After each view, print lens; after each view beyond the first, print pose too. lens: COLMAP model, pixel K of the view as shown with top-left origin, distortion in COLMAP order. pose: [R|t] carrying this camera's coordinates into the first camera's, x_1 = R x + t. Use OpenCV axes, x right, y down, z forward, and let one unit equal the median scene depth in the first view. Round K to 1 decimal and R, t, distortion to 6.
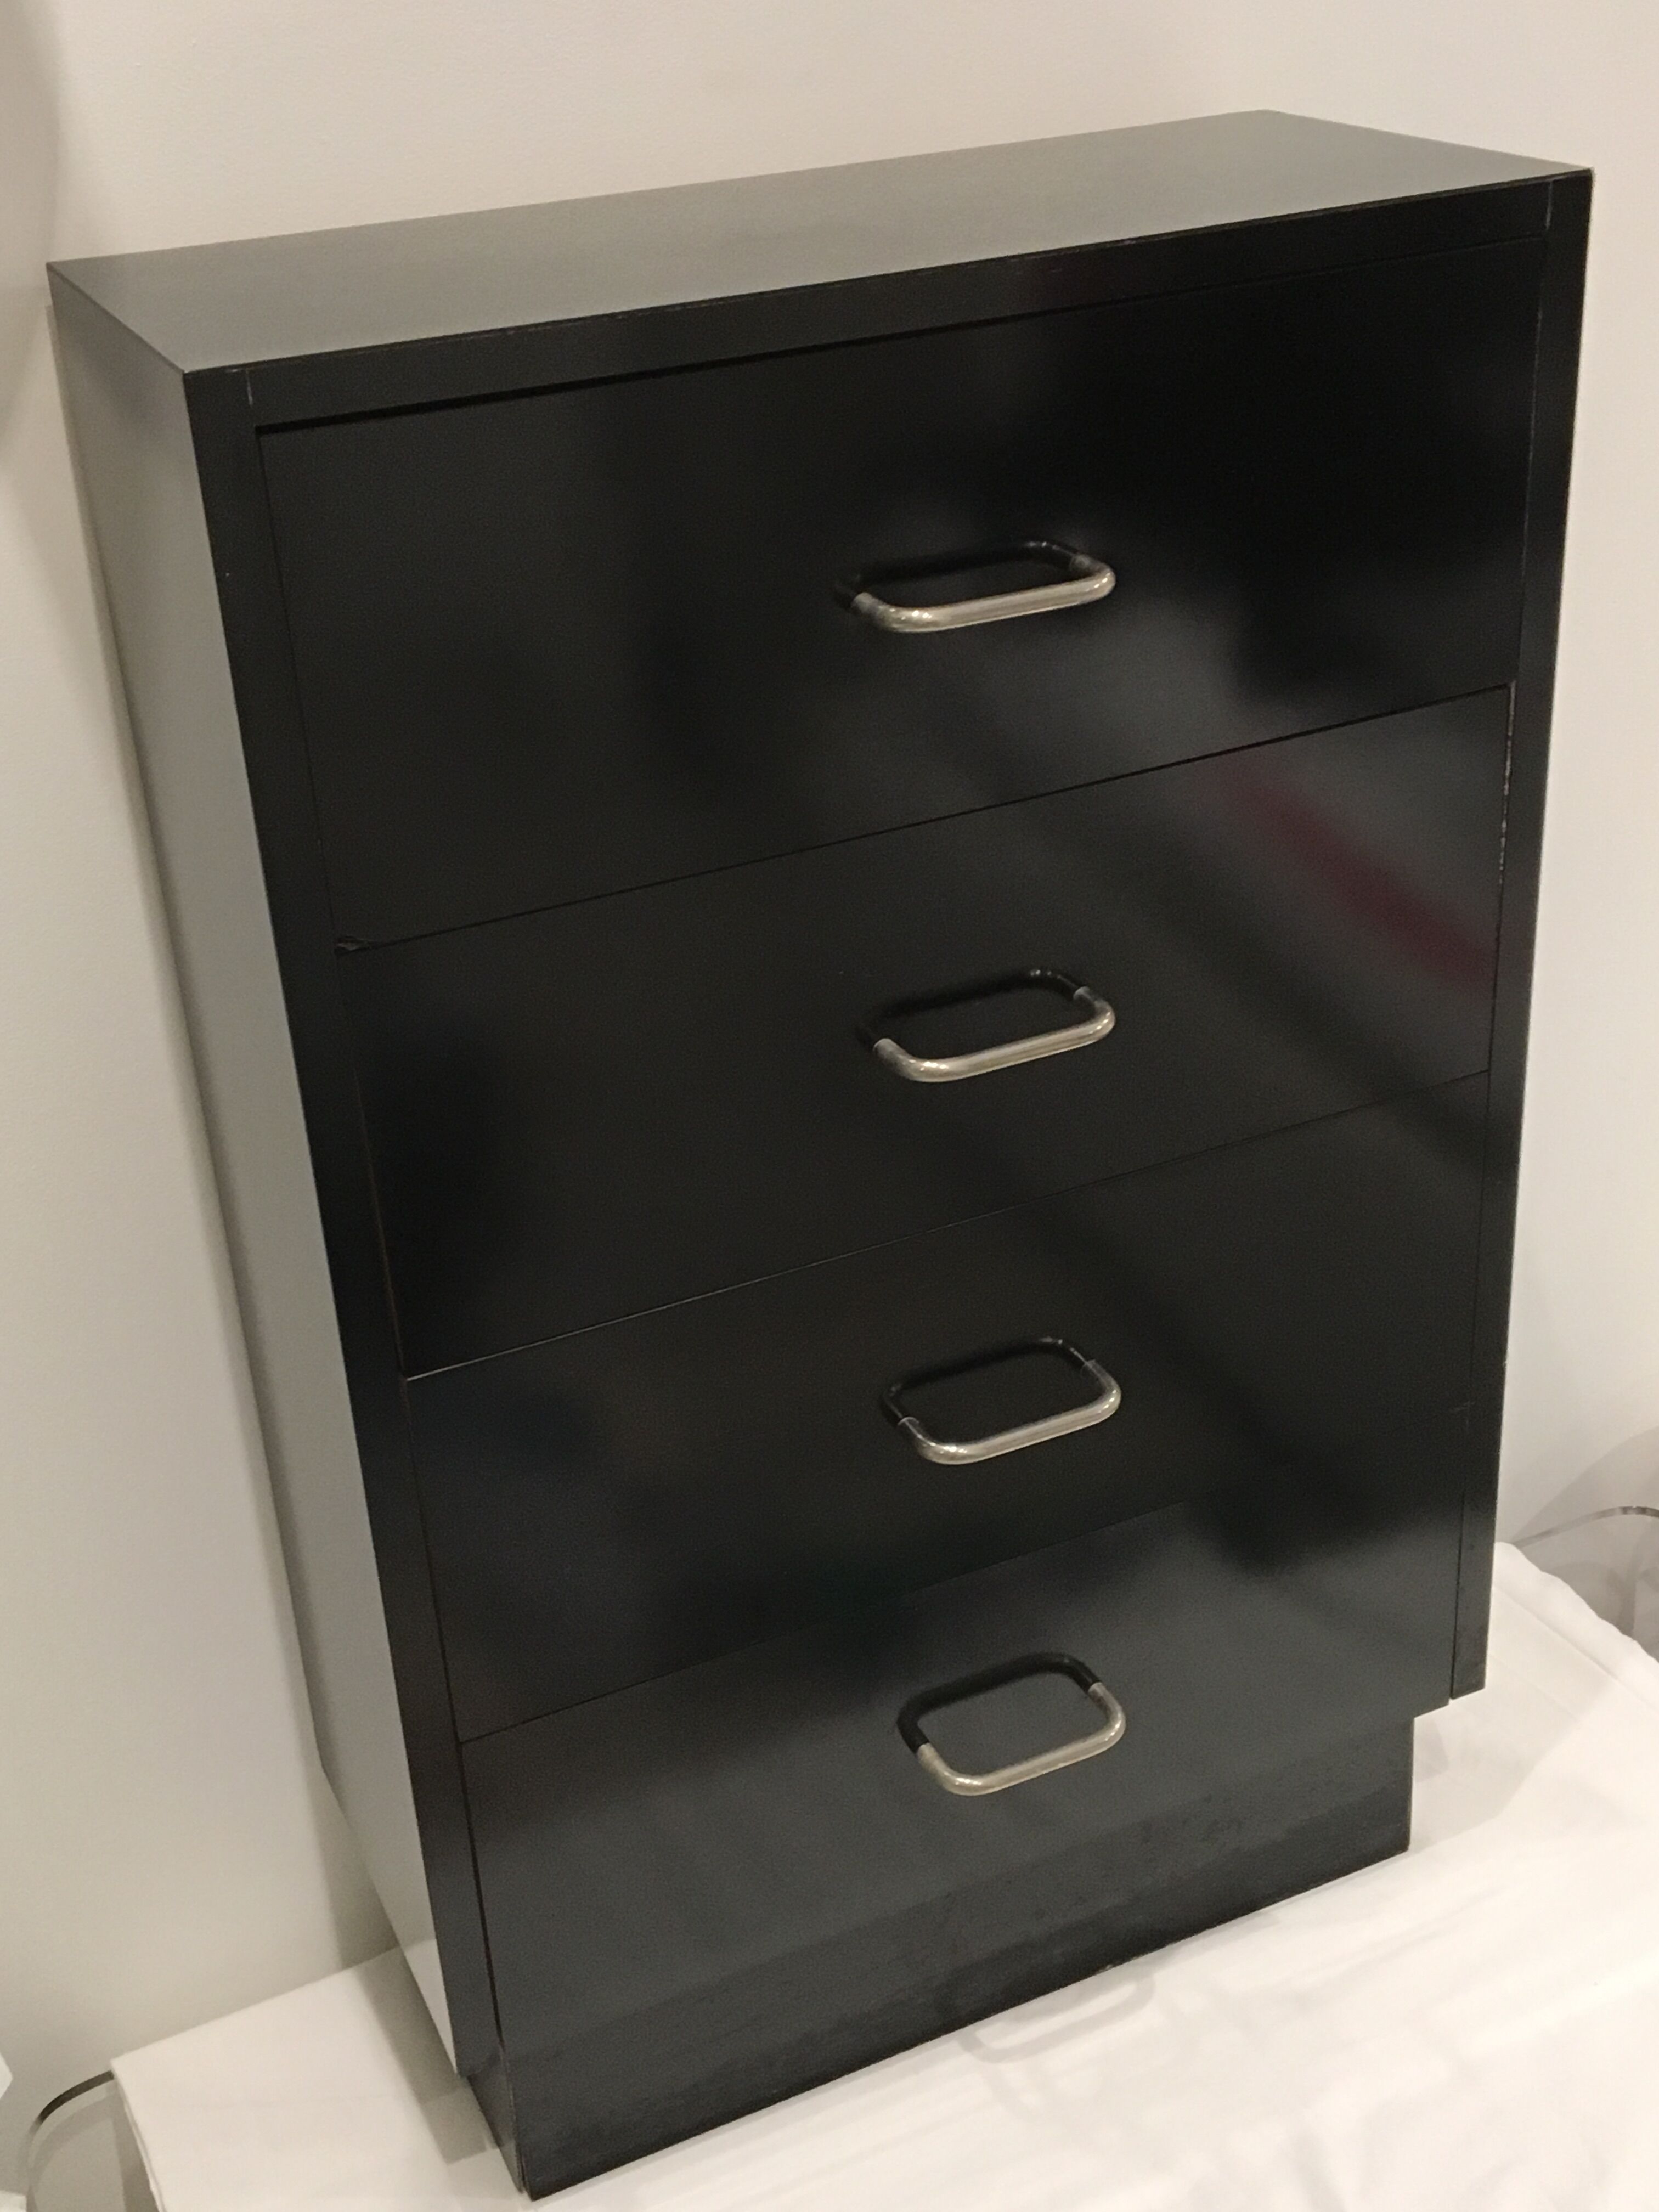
lens RADIAL K [[2728.2, 0, 839.6], [0, 2728.2, 1099.7], [0, 0, 1]] dist [0.072255, 0.000000]
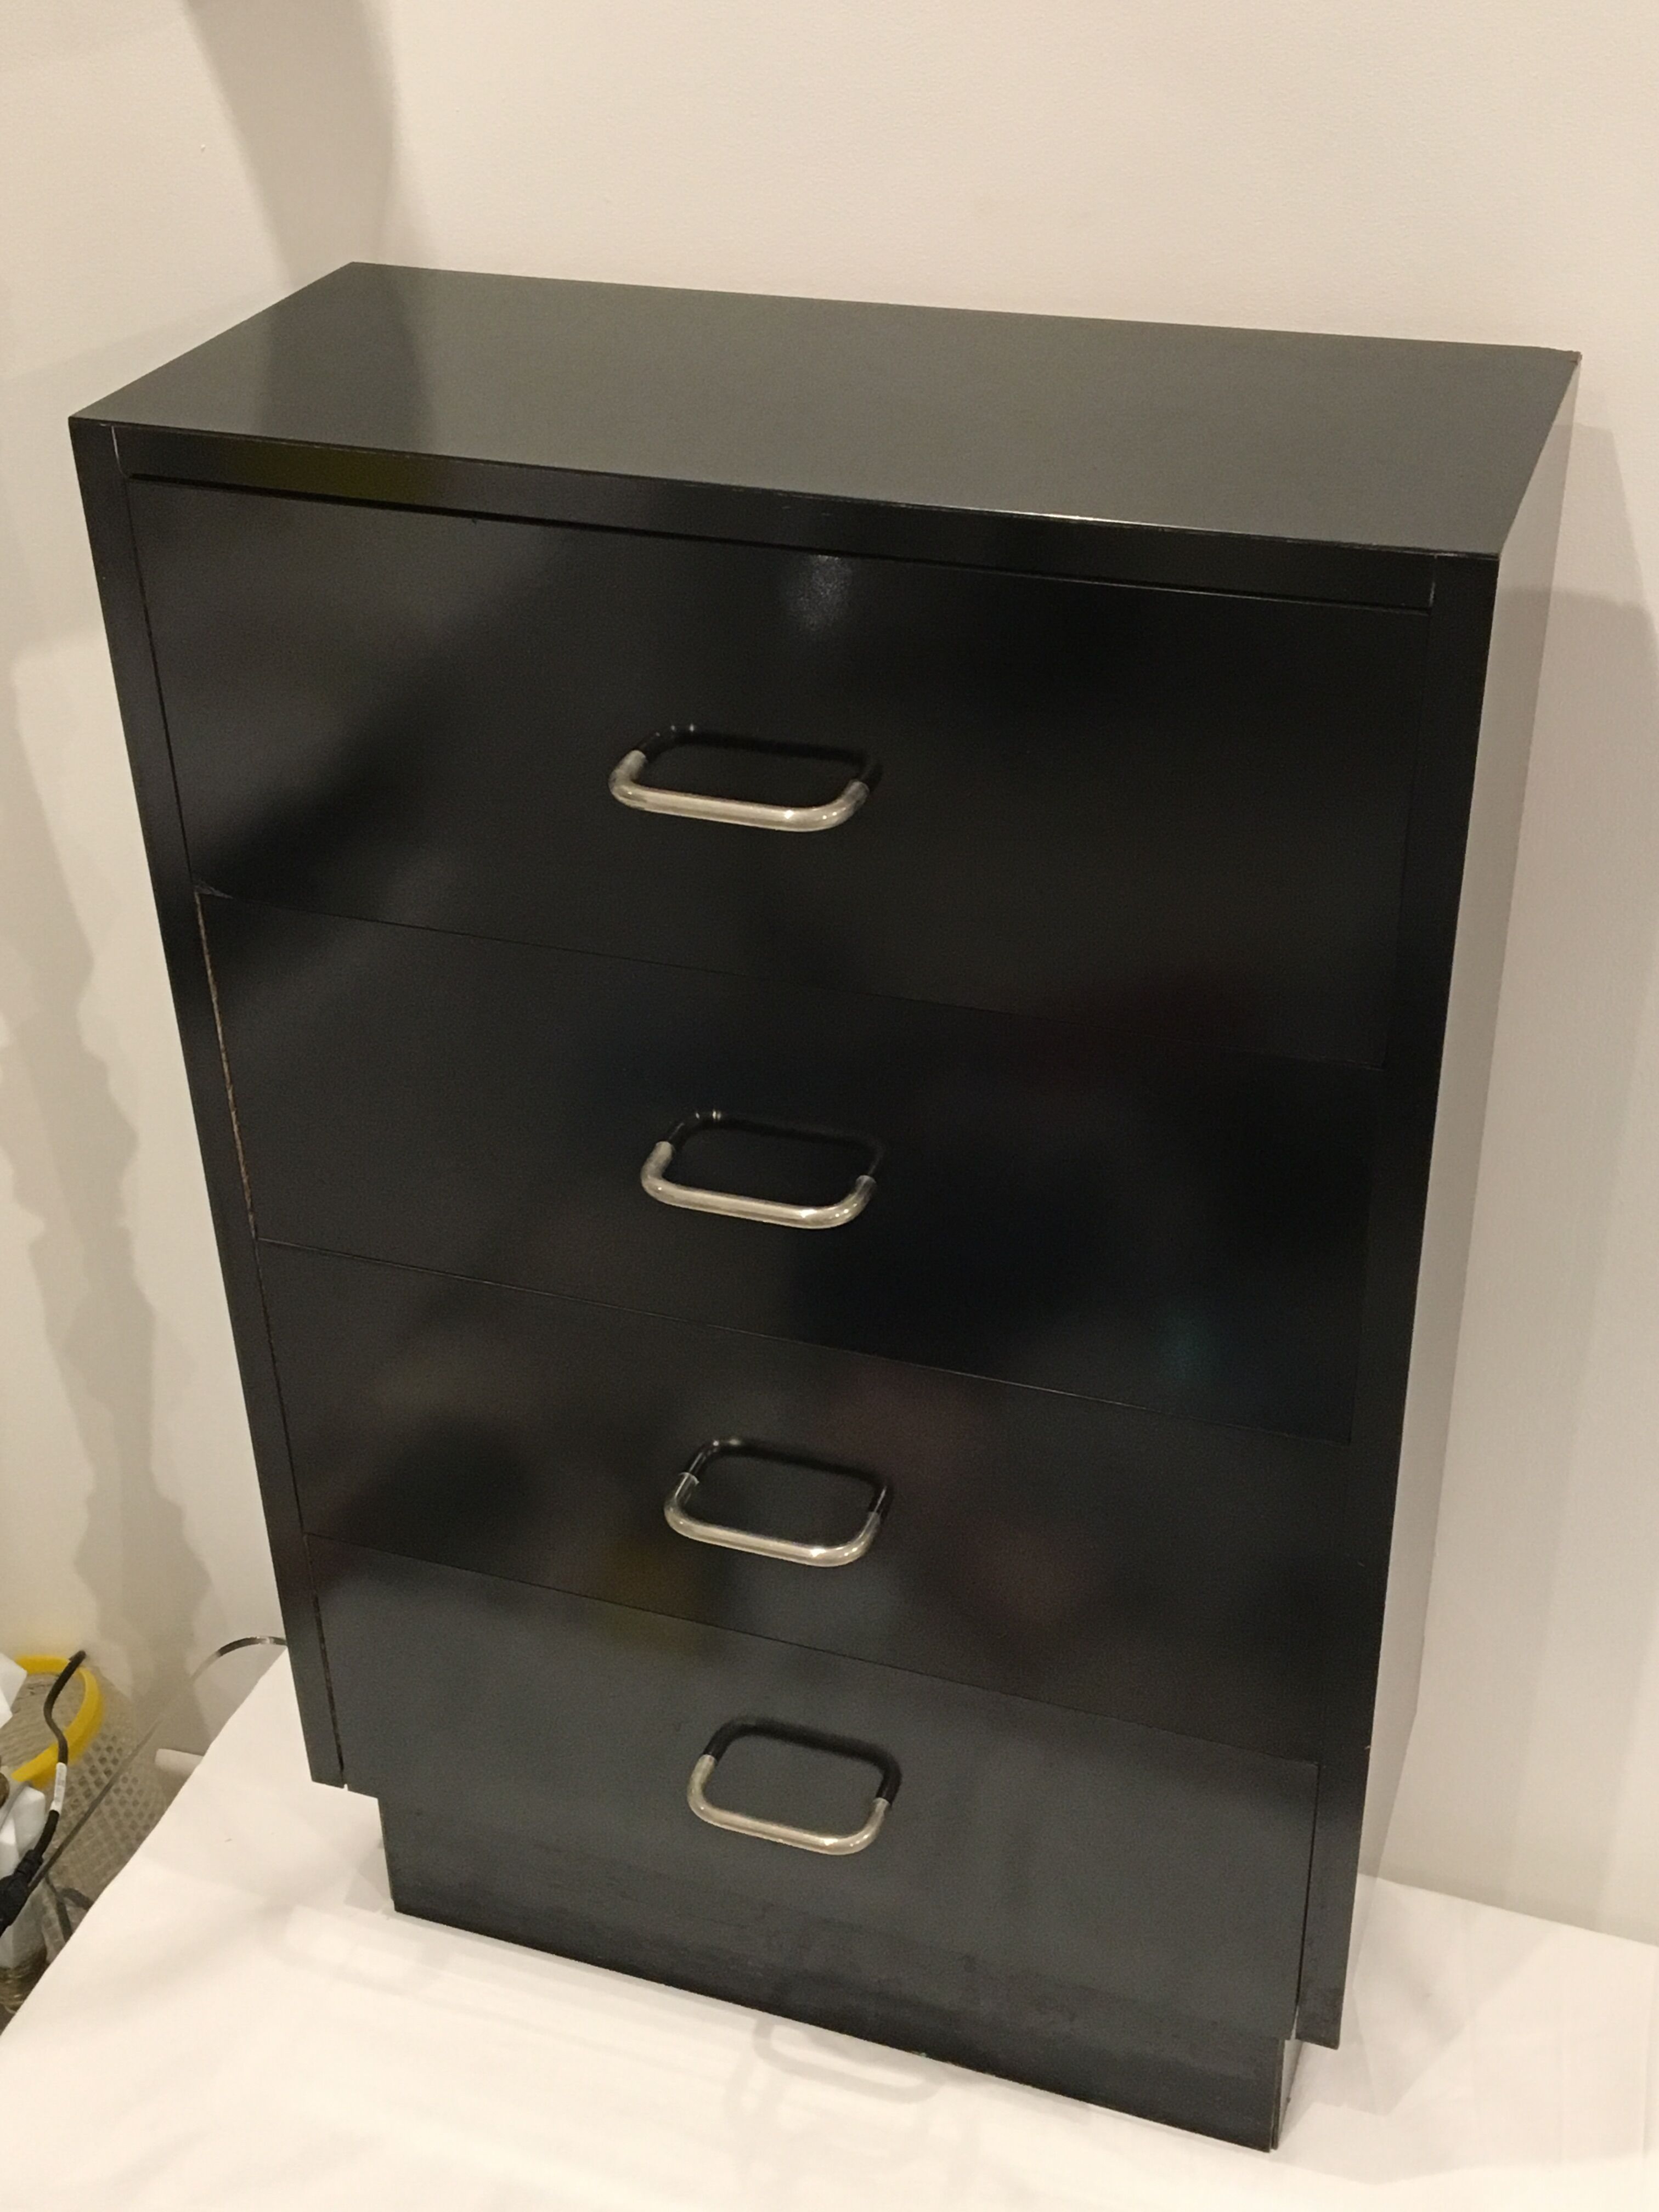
lens RADIAL K [[2728.2, 0, 843.0], [0, 2728.2, 1116.8], [0, 0, 1]] dist [0.072255, 0.000000]
pose [[0.715671, 0.401451, -0.571535, 0.548595], [-0.332300, 0.915467, 0.226928, -0.242222], [0.614322, 0.027516, 0.788576, 0.162000]]
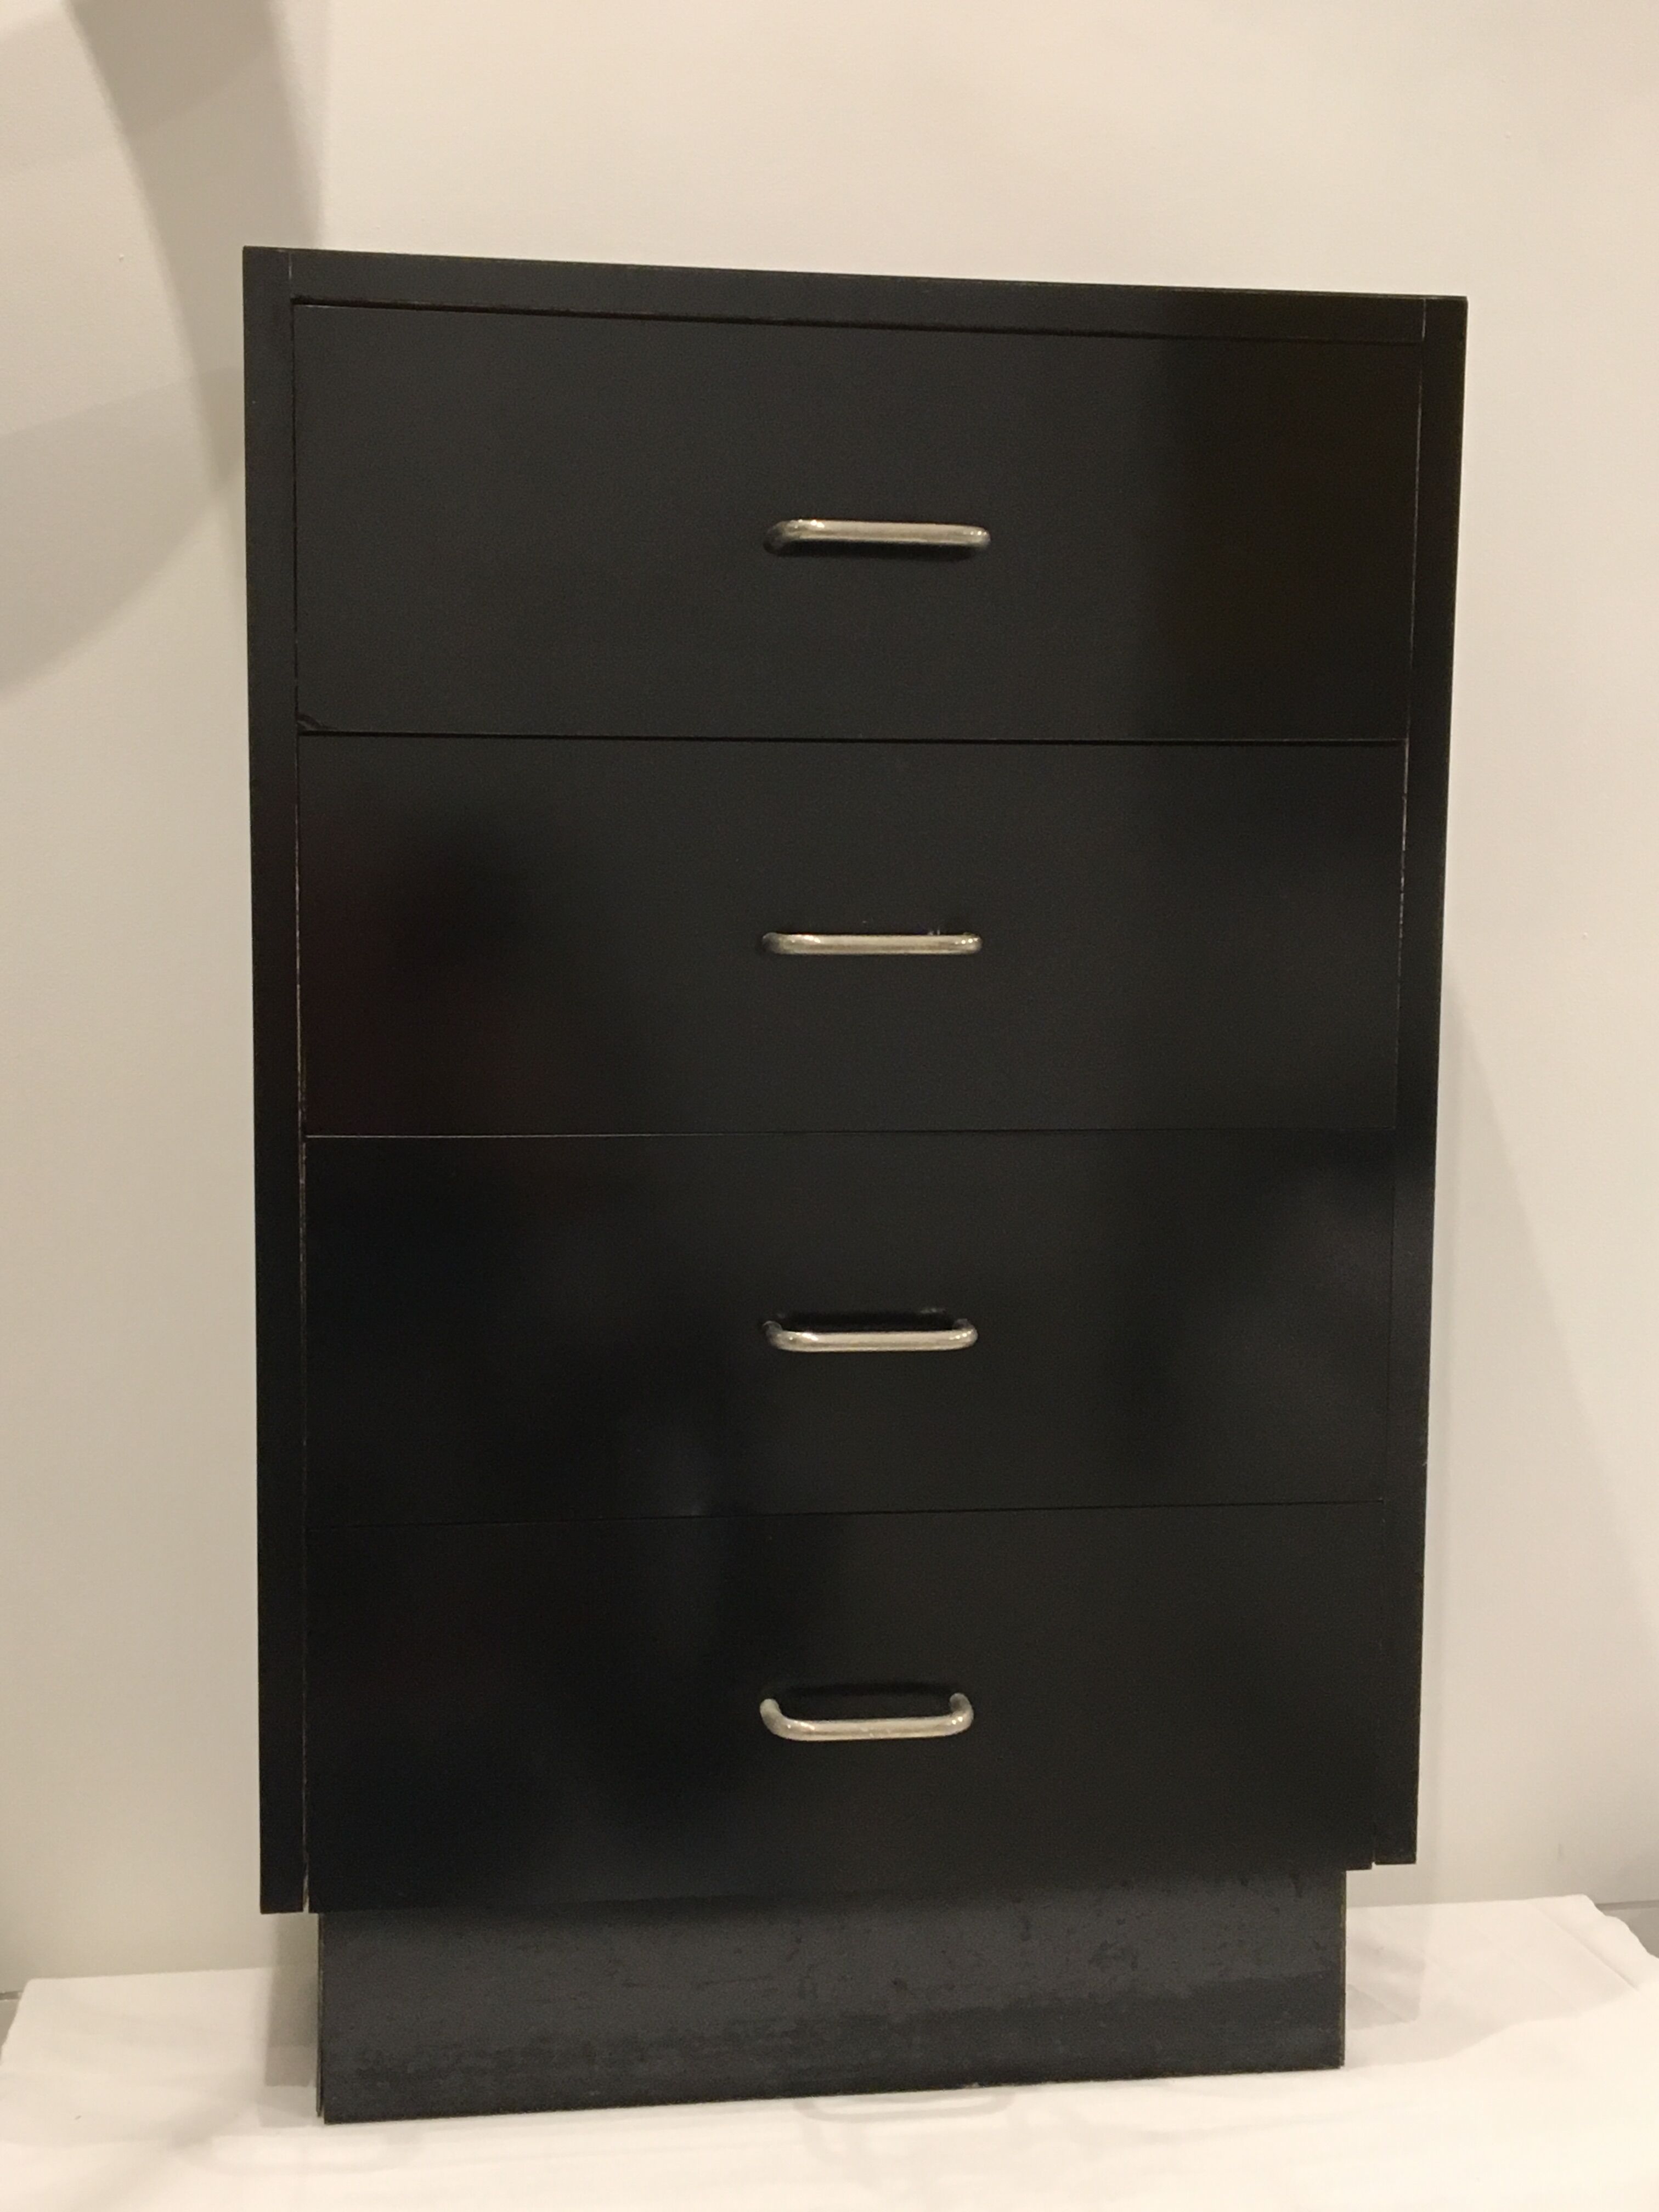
lens RADIAL K [[2728.2, 0, 836.2], [0, 2728.2, 1095.7], [0, 0, 1]] dist [0.072255, 0.000000]
pose [[0.955938, 0.089073, -0.279730, 0.300519], [-0.185496, 0.921811, -0.340377, 0.347551], [0.227540, 0.377268, 0.897716, 0.002179]]
